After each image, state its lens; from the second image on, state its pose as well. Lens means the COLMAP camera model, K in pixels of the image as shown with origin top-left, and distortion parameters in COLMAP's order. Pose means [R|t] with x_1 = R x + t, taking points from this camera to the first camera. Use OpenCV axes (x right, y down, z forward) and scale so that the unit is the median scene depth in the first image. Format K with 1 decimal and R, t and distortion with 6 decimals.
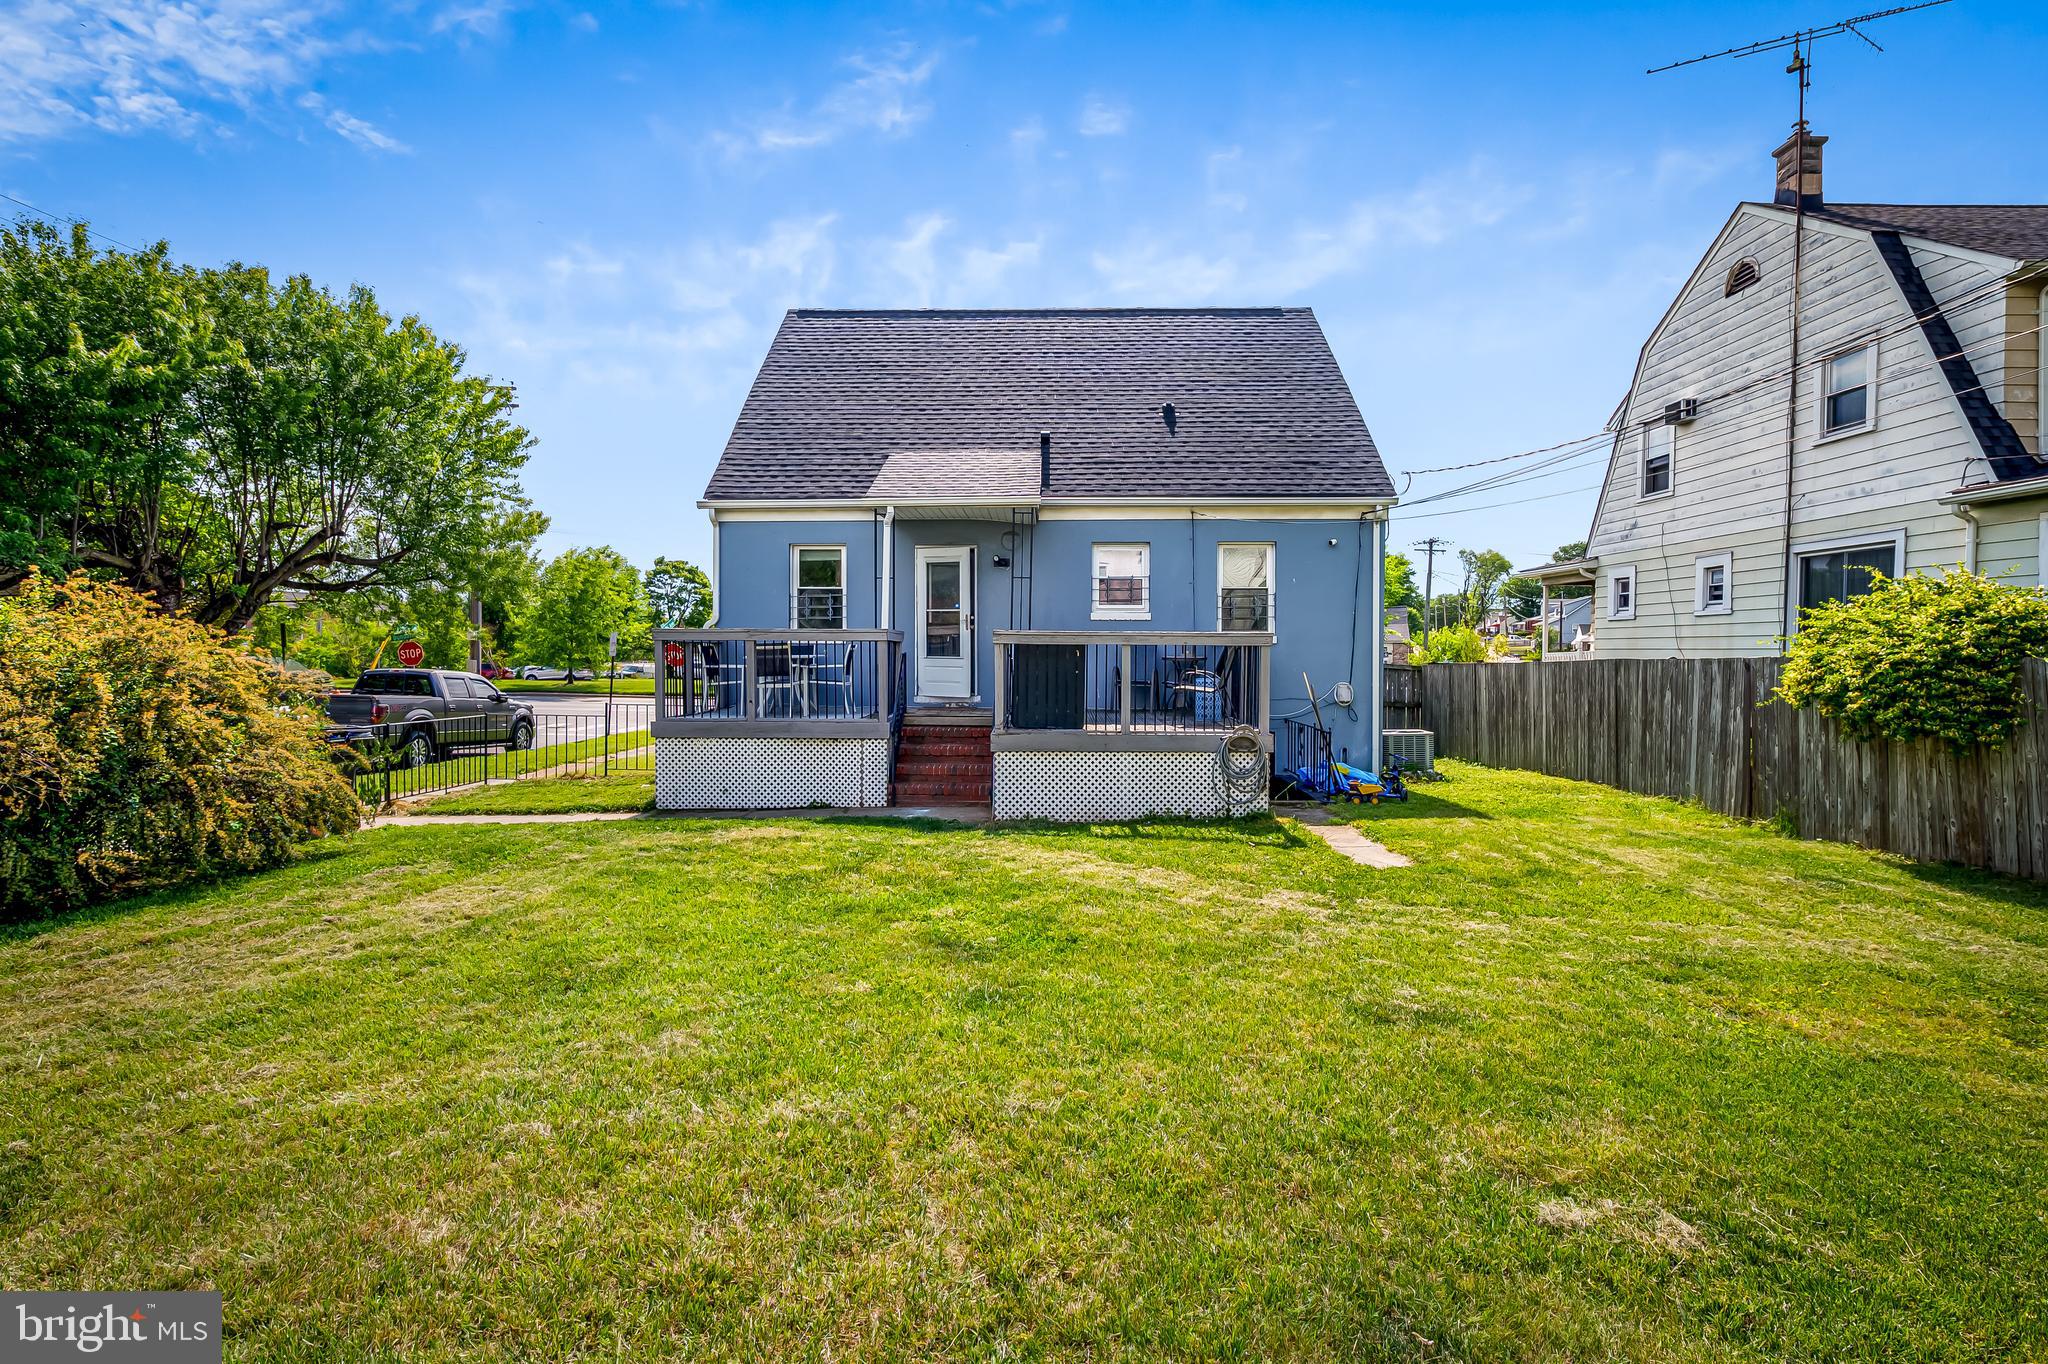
lens RADIAL K [[989.0, 0, 1024.6], [0, 989.0, 682.8], [0, 0, 1]] dist [-0.002067, -0.000646]
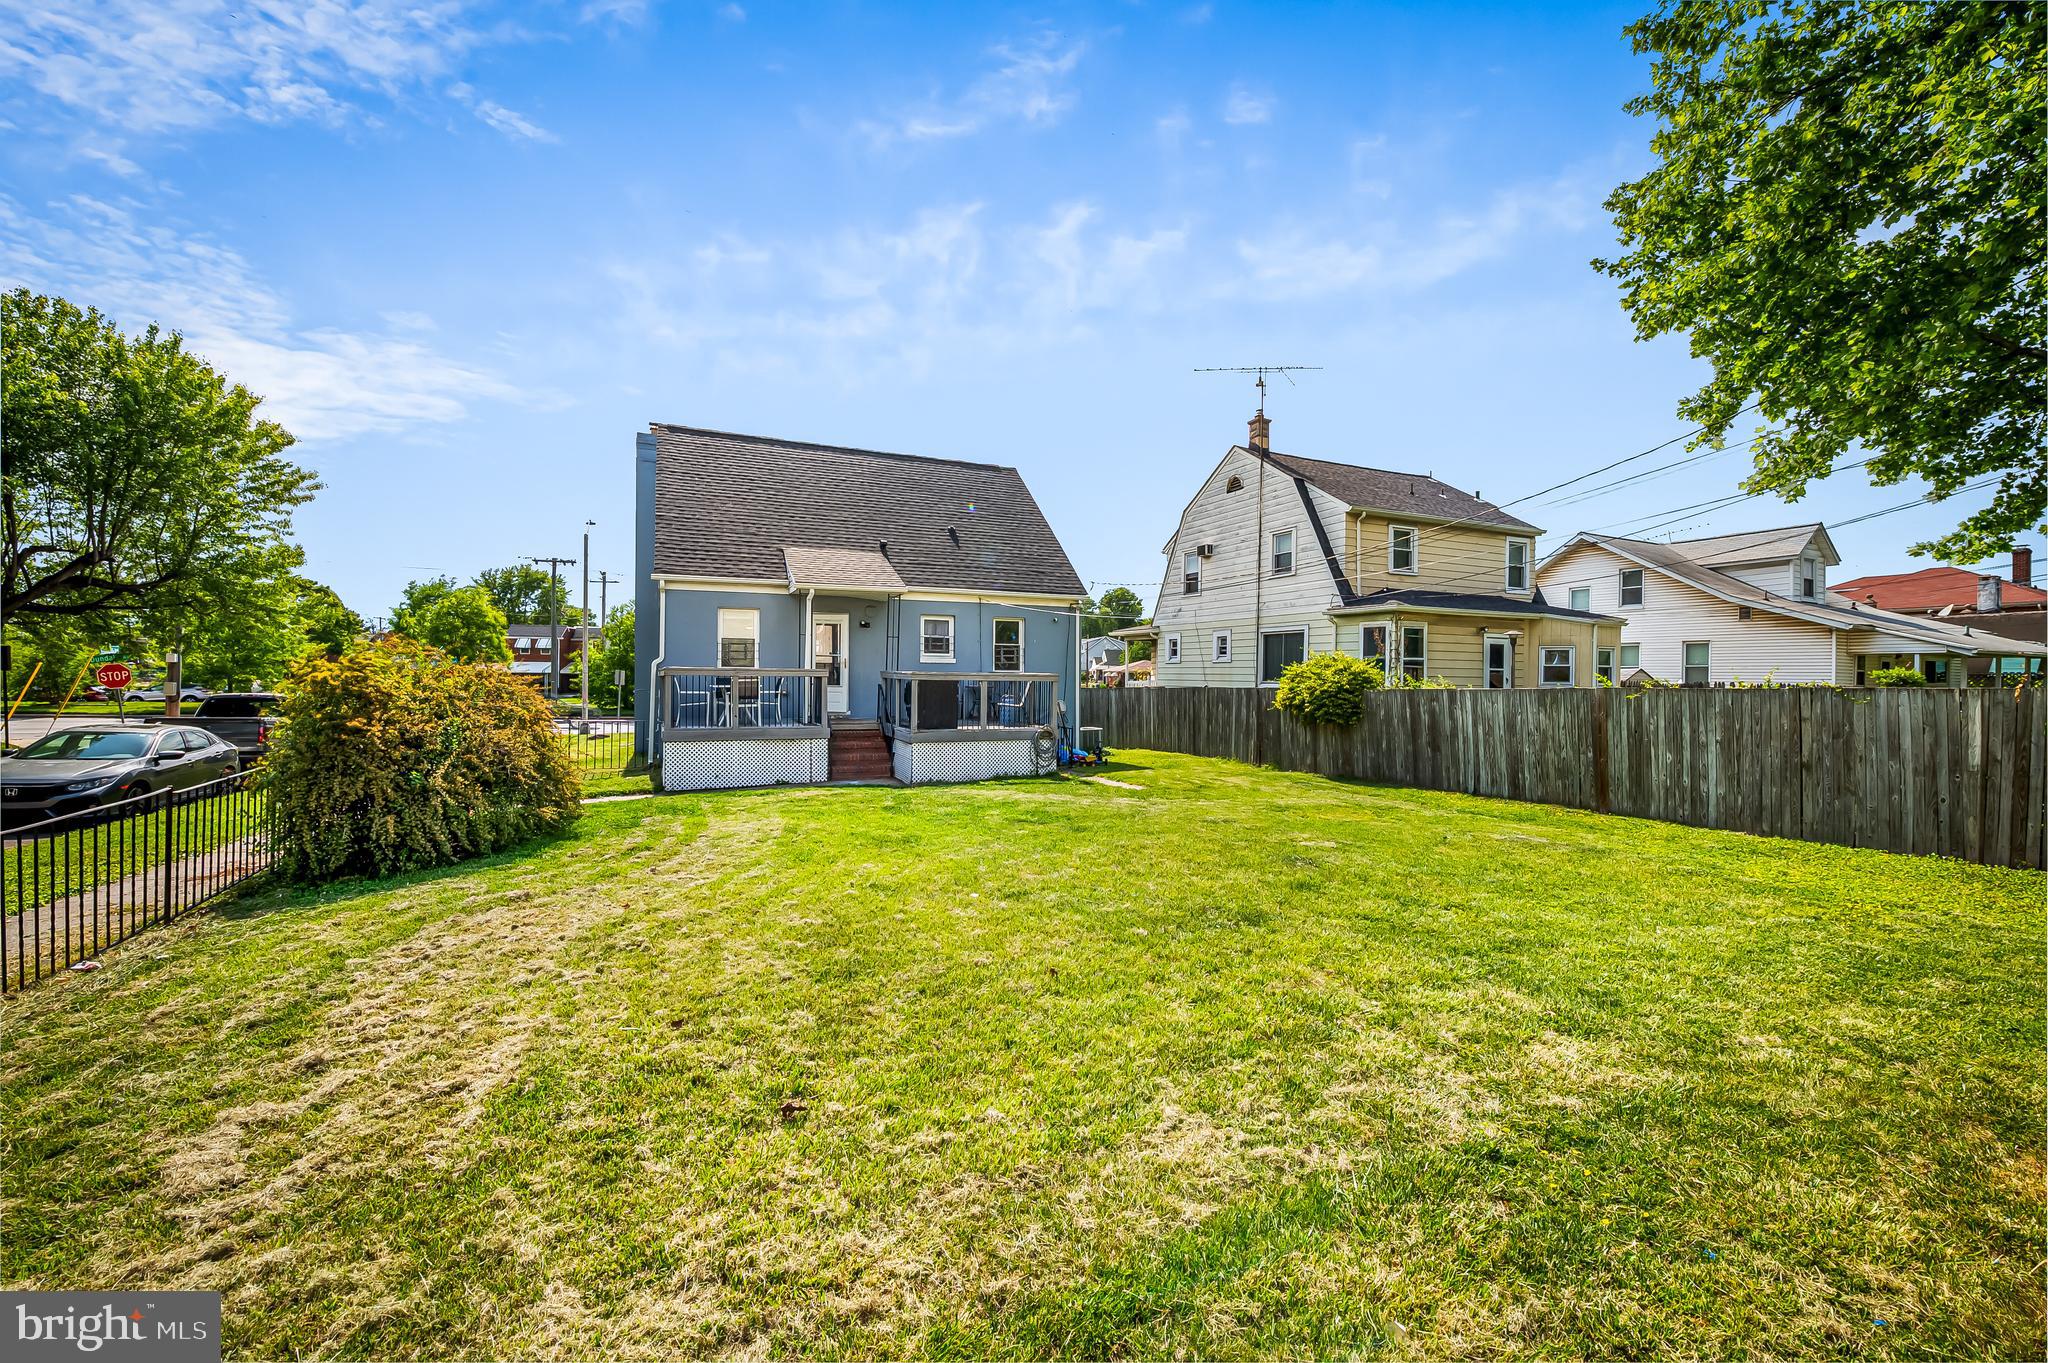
lens RADIAL K [[818.6, 0, 1024.9], [0, 818.6, 689.0], [0, 0, 1]] dist [-0.008901, 0.000226]
pose [[0.904112, -0.000942, 0.427296, -0.342764], [0.006581, 0.999910, -0.011722, -0.004295], [-0.427246, 0.013410, 0.904036, -0.266292]]
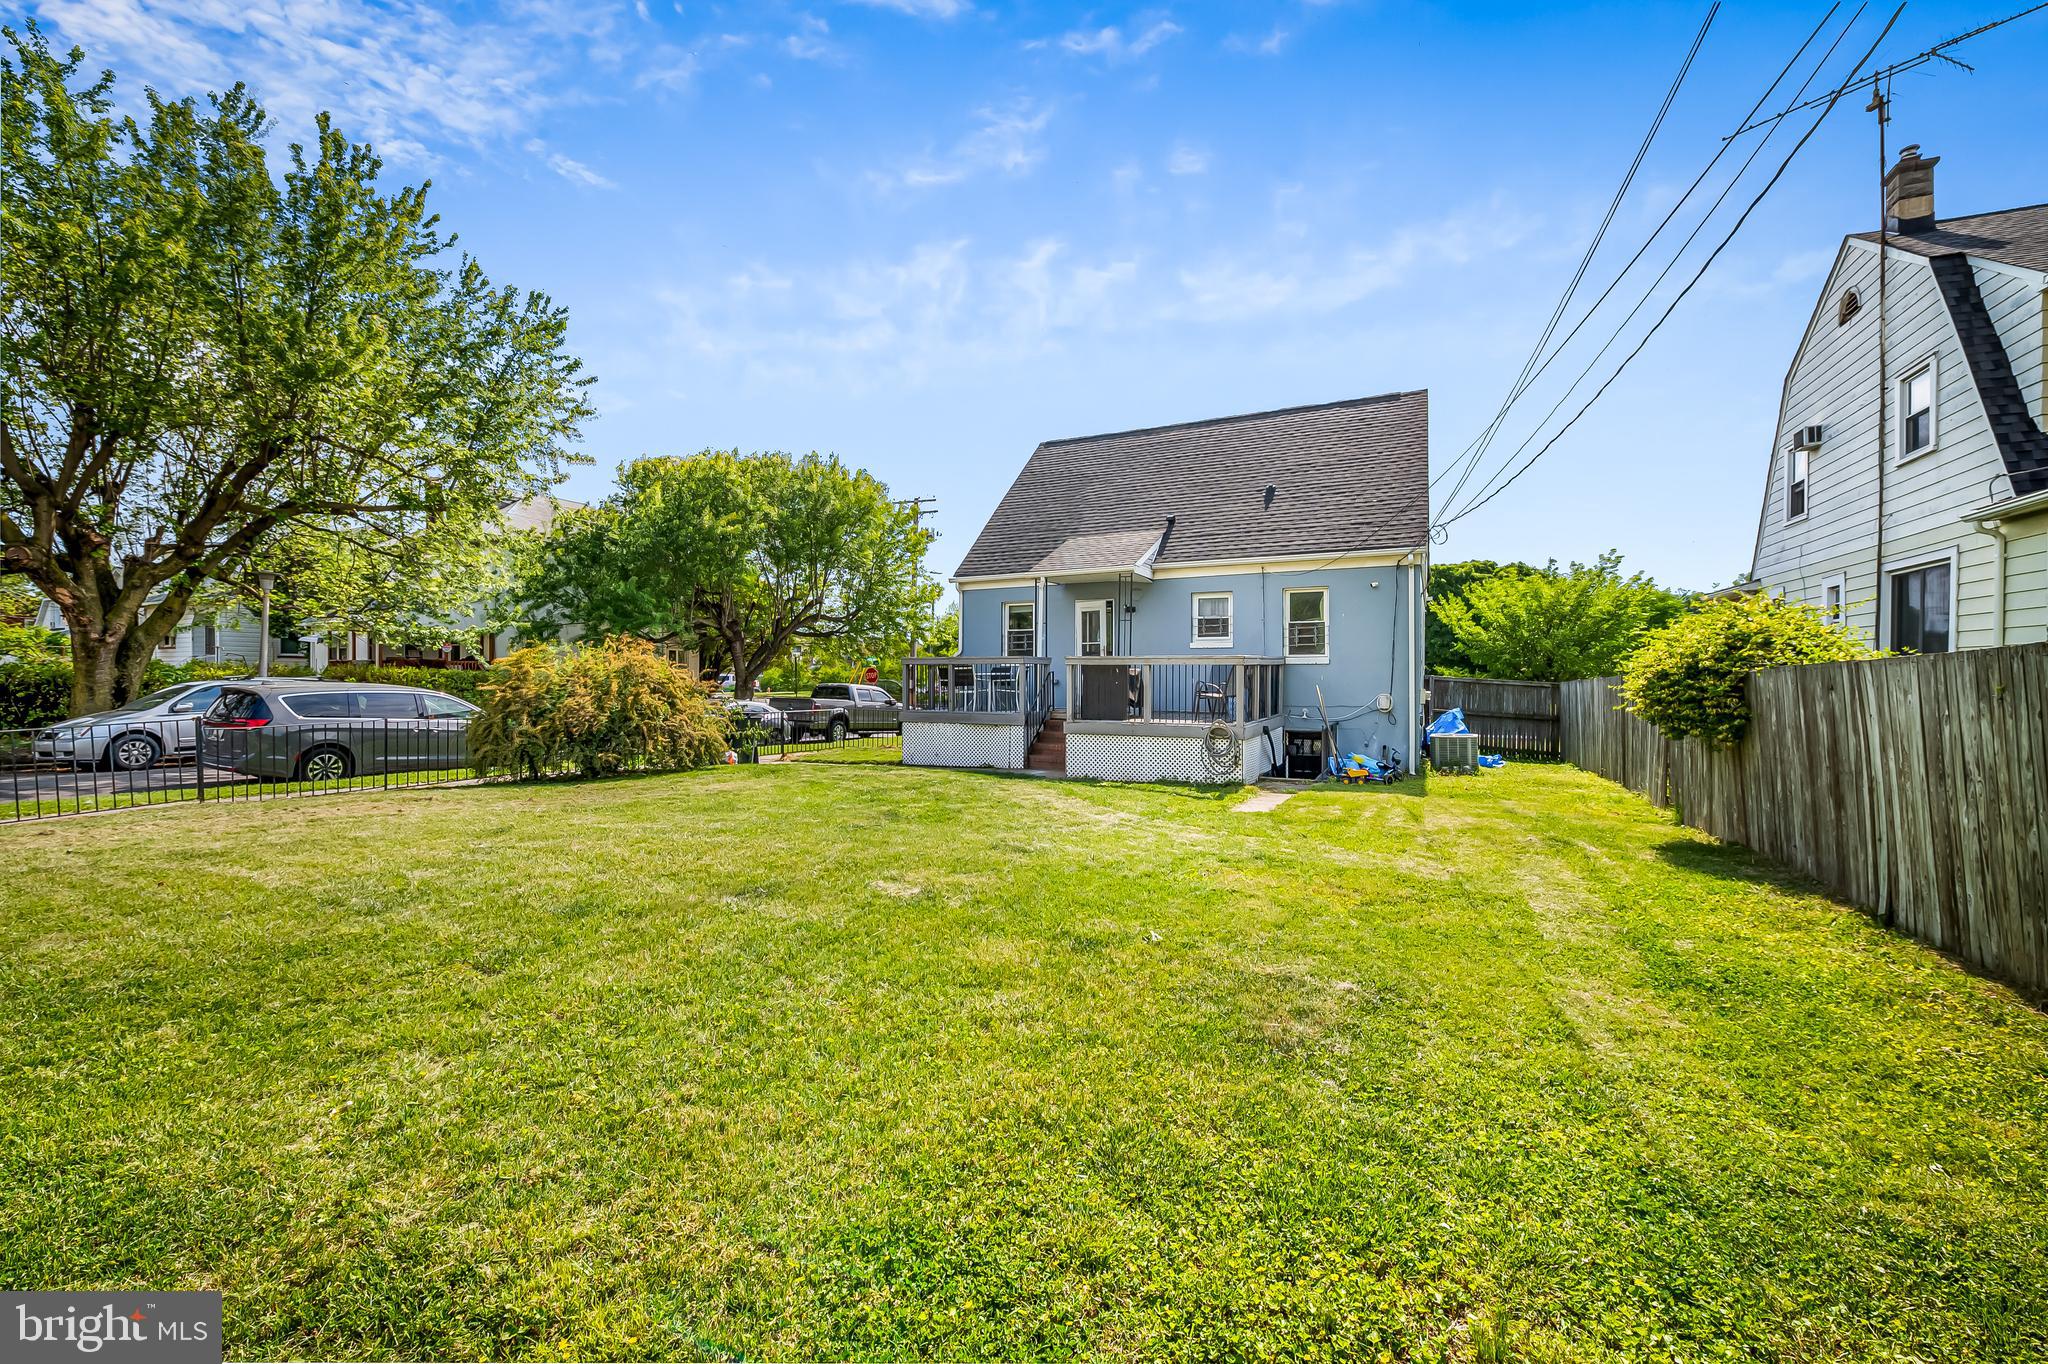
lens RADIAL K [[810.4, 0, 1025.7], [0, 810.4, 690.0], [0, 0, 1]] dist [-0.007691, 0.000144]
pose [[0.902829, 0.005765, -0.429960, 0.348787], [-0.011567, 0.999874, -0.010881, 0.011368], [0.429843, 0.014797, 0.902782, -0.139887]]
